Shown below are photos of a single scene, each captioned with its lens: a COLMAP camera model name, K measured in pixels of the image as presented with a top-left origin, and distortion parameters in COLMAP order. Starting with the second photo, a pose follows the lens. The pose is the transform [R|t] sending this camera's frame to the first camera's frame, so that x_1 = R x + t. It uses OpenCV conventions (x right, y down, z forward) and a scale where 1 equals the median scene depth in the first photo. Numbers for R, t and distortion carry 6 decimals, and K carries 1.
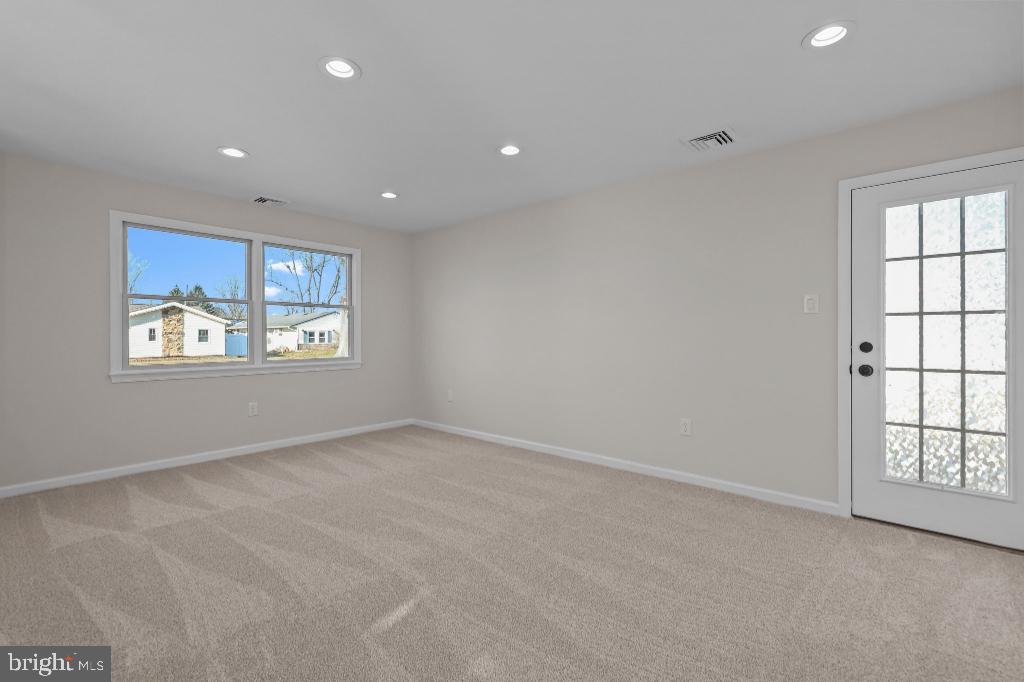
lens RADIAL K [[460.6, 0, 511.5], [0, 460.6, 337.6], [0, 0, 1]] dist [0.001684, 0.000588]
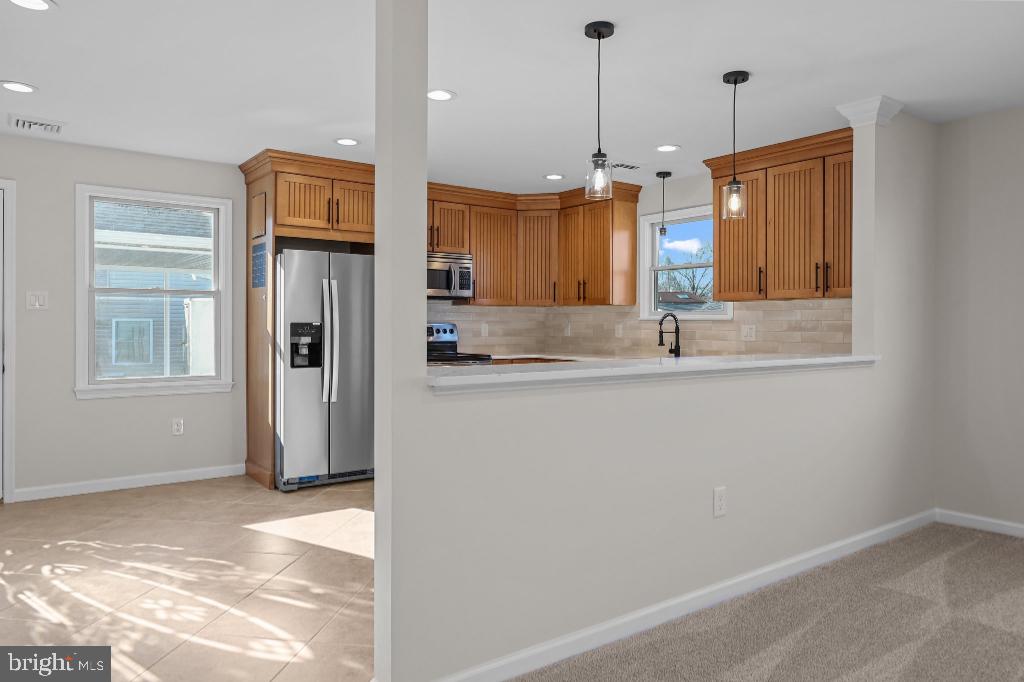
lens RADIAL K [[683.9, 0, 515.3], [0, 683.9, 322.4], [0, 0, 1]] dist [0.003826, -0.001051]
pose [[-0.210475, -0.000615, -0.977599, 0.359390], [-0.003916, 0.999992, 0.000214, -0.027474], [0.977591, 0.003873, -0.210476, 0.548448]]
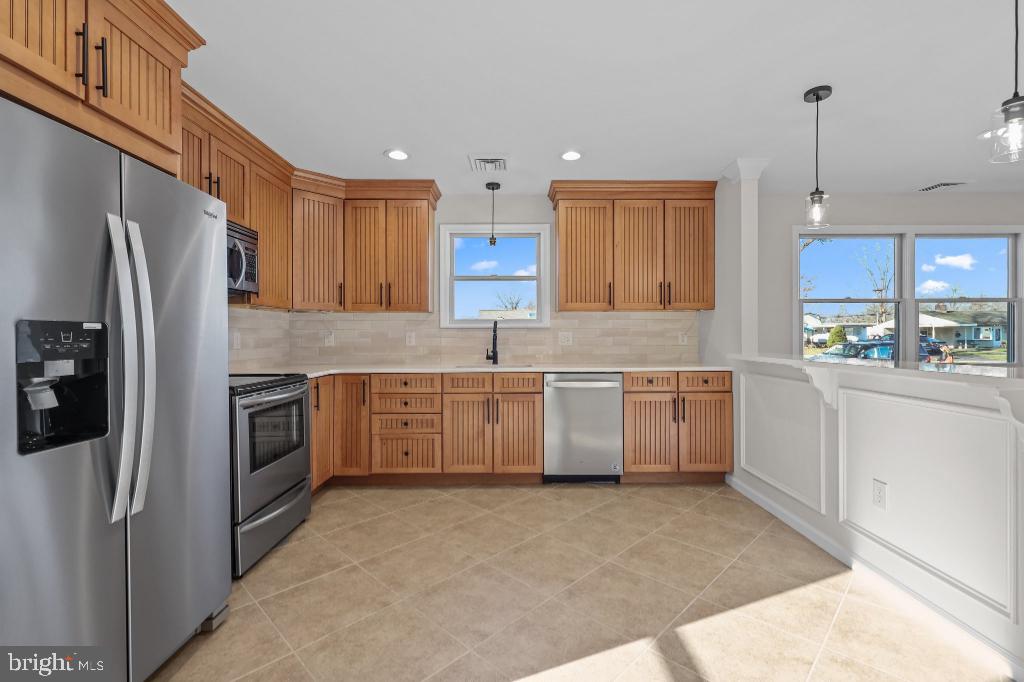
lens RADIAL K [[448.3, 0, 514.0], [0, 448.3, 337.5], [0, 0, 1]] dist [0.000761, 0.000693]
pose [[0.662817, 0.002081, -0.748779, -0.671188], [0.001783, 0.999989, 0.004357, -0.010757], [0.748780, -0.004223, 0.662806, -0.328208]]
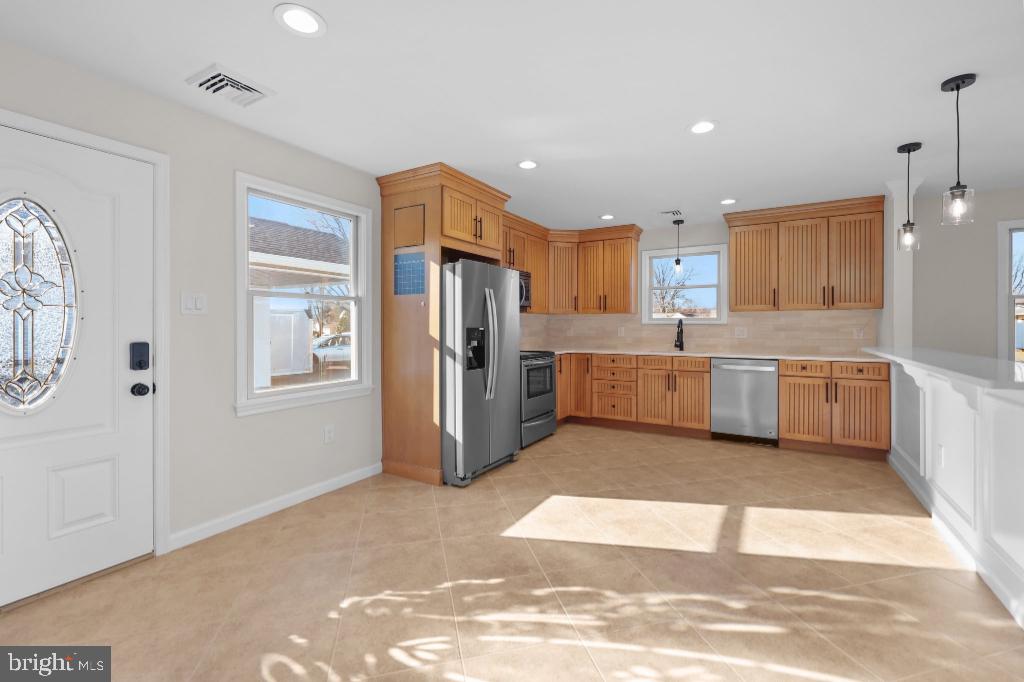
lens RADIAL K [[429.0, 0, 515.4], [0, 429.0, 327.3], [0, 0, 1]] dist [-0.001939, 0.000120]
pose [[0.176830, 0.005345, -0.984227, -0.061087], [-0.000111, 0.999985, 0.005411, -0.032353], [0.984241, -0.000847, 0.176828, -0.469224]]
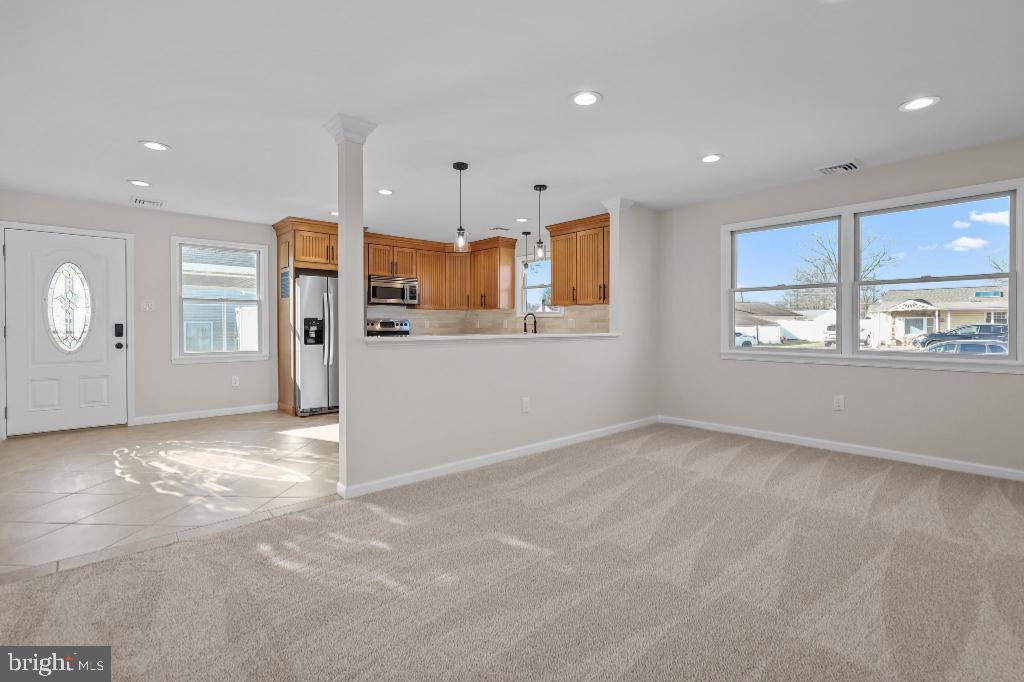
lens RADIAL K [[464.0, 0, 513.7], [0, 464.0, 328.4], [0, 0, 1]] dist [-0.000161, 0.000240]
pose [[-0.120396, 0.008897, -0.992686, 0.682449], [0.000325, 0.999960, 0.008923, 0.002579], [0.992726, 0.000751, -0.120394, 0.777587]]
